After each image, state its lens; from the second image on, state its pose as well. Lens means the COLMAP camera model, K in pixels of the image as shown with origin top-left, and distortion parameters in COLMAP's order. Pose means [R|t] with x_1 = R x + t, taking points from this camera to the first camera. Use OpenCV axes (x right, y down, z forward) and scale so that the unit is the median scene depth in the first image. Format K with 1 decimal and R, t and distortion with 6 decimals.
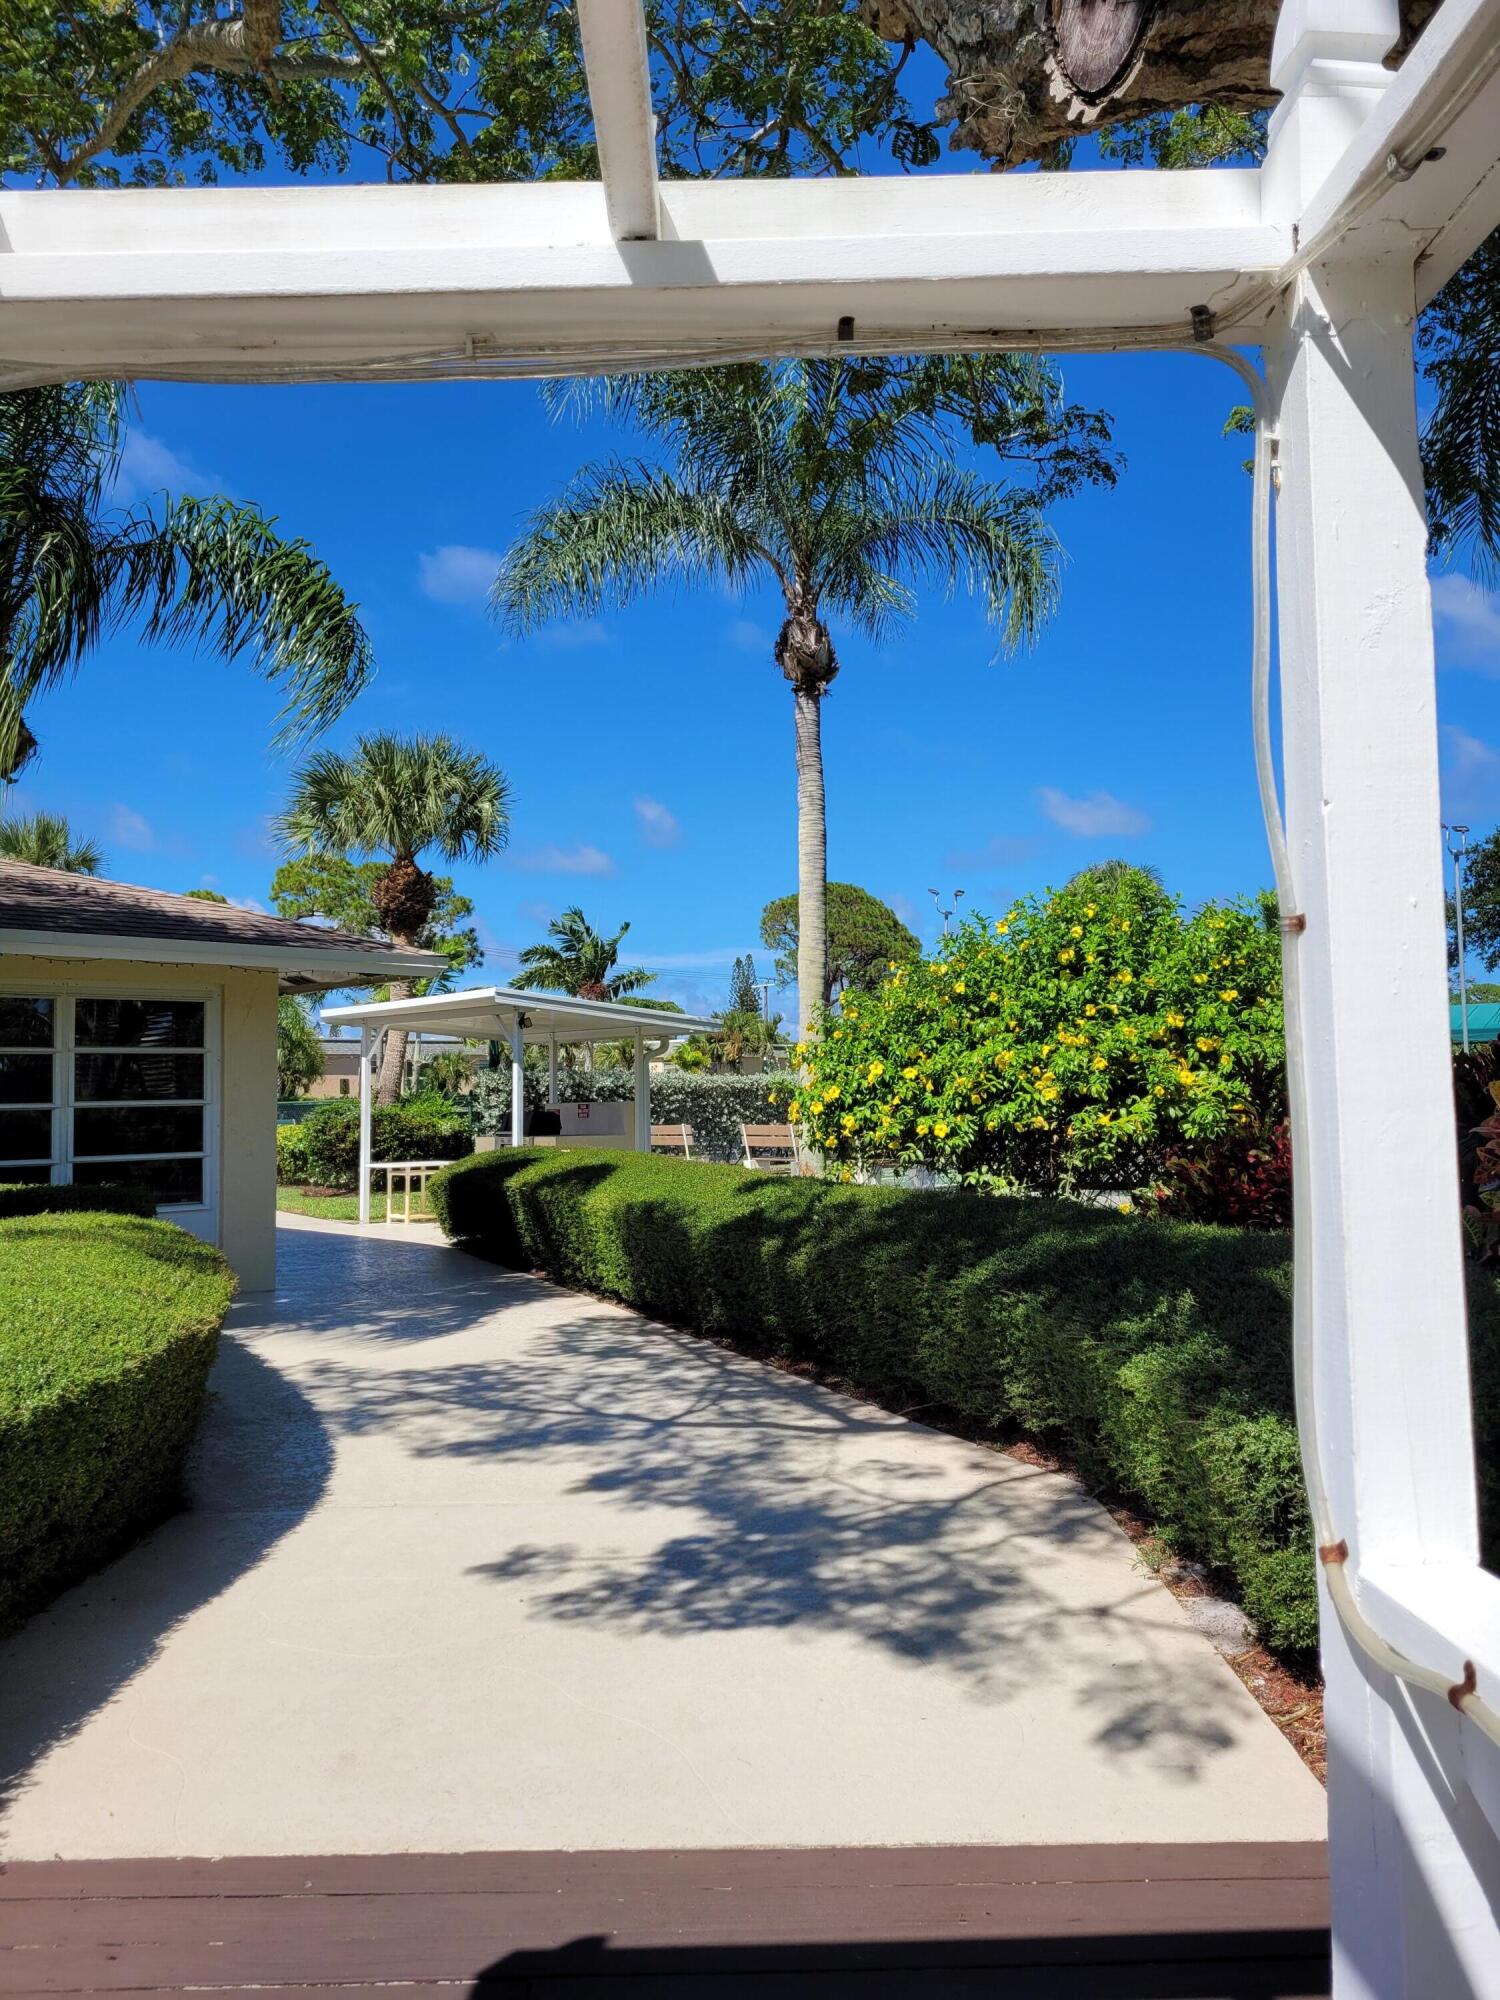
lens RADIAL K [[1492.0, 0, 760.2], [0, 1492.0, 999.8], [0, 0, 1]] dist [0.073200, -0.067852]
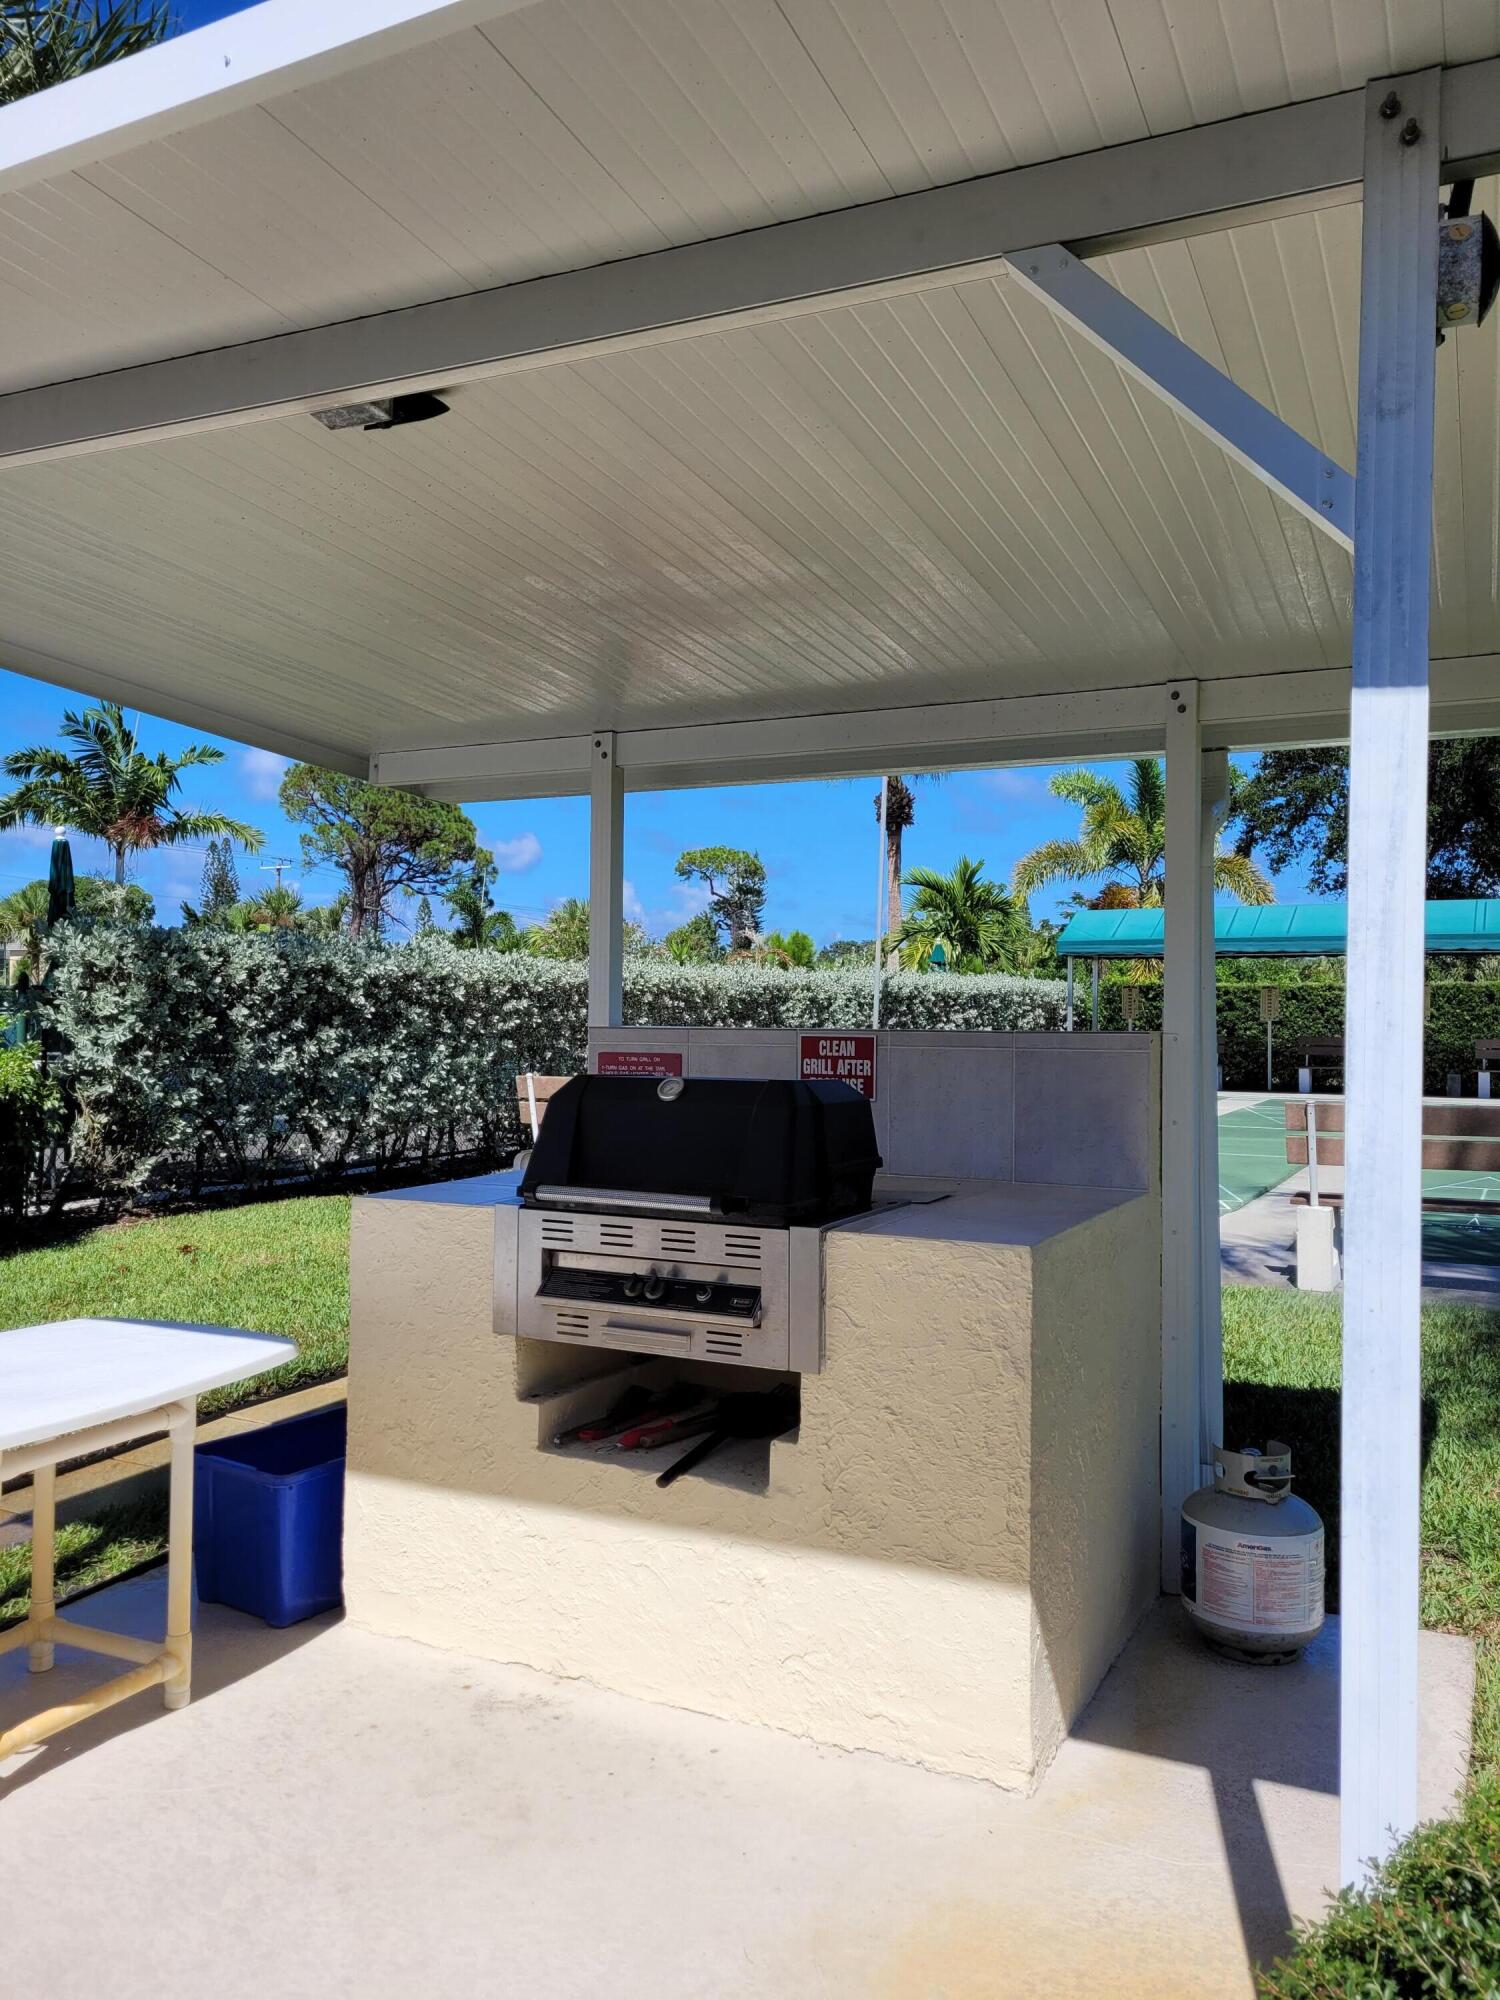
lens RADIAL K [[1492.0, 0, 760.2], [0, 1492.0, 999.8], [0, 0, 1]] dist [0.073200, -0.067852]
pose [[0.940521, 0.023319, 0.338933, -0.077219], [-0.044448, 0.997513, 0.054709, 0.019564], [-0.336814, -0.066520, 0.939218, 0.298379]]
